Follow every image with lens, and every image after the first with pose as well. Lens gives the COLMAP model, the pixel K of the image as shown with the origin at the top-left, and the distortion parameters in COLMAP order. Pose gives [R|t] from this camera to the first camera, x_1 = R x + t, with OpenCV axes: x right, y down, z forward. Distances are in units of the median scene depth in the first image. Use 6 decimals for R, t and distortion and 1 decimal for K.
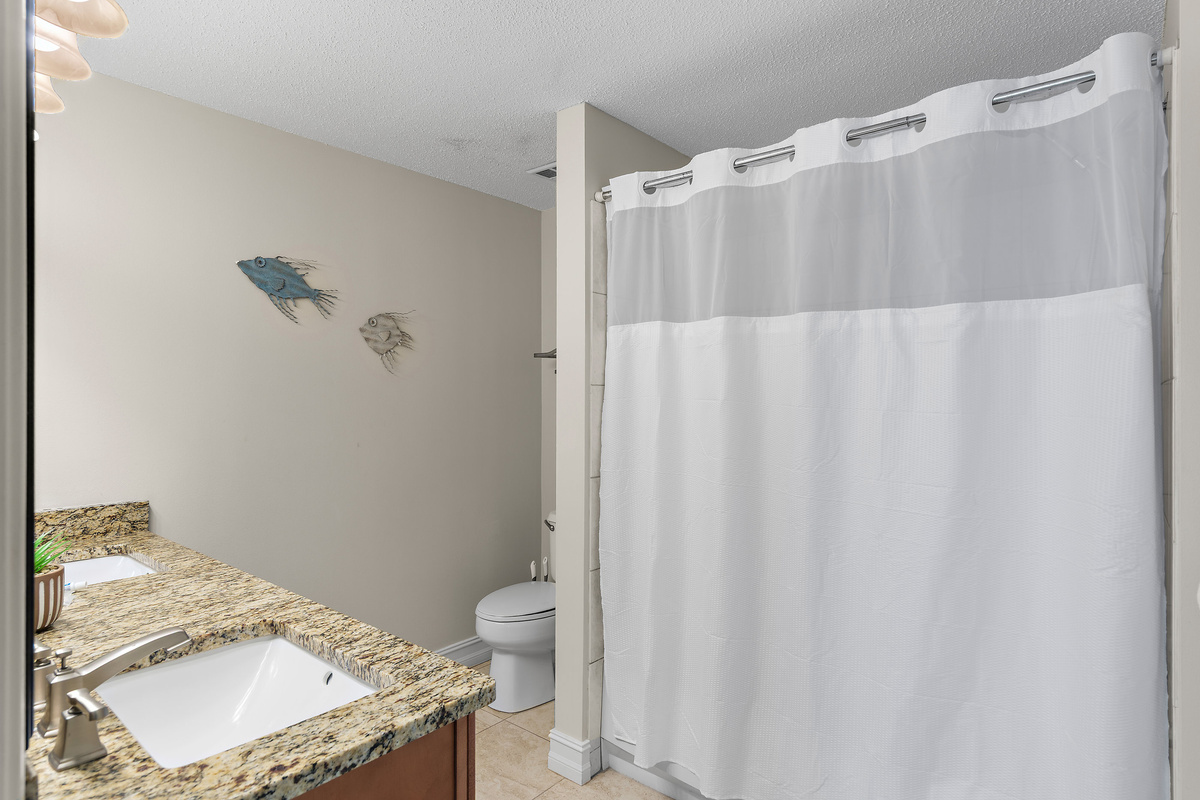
lens RADIAL K [[660.7, 0, 595.2], [0, 660.7, 390.4], [0, 0, 1]] dist [-0.005178, 0.000049]
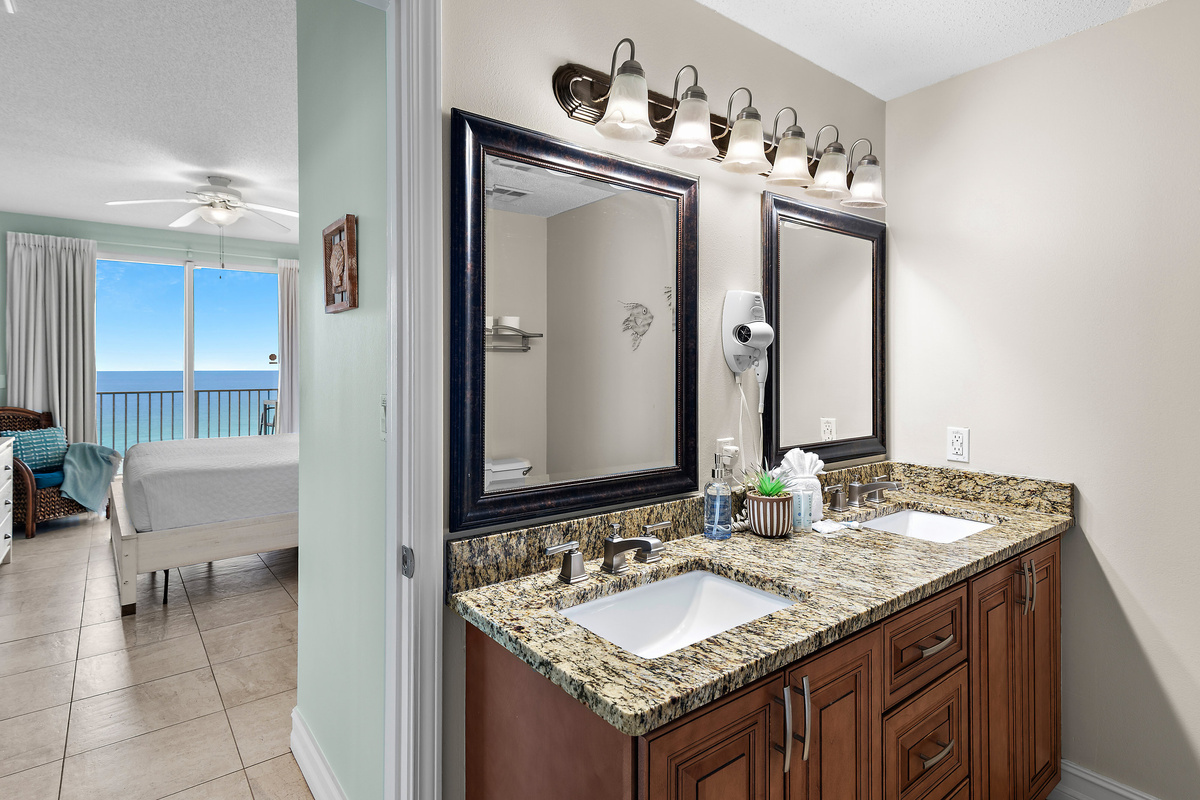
lens RADIAL K [[617.0, 0, 611.2], [0, 617.0, 372.0], [0, 0, 1]] dist [0.007786, -0.000039]
pose [[-0.213409, 0.006288, -0.976943, 0.532748], [0.009987, 0.999941, 0.004255, 0.002871], [0.976912, -0.008849, -0.213459, 0.988202]]
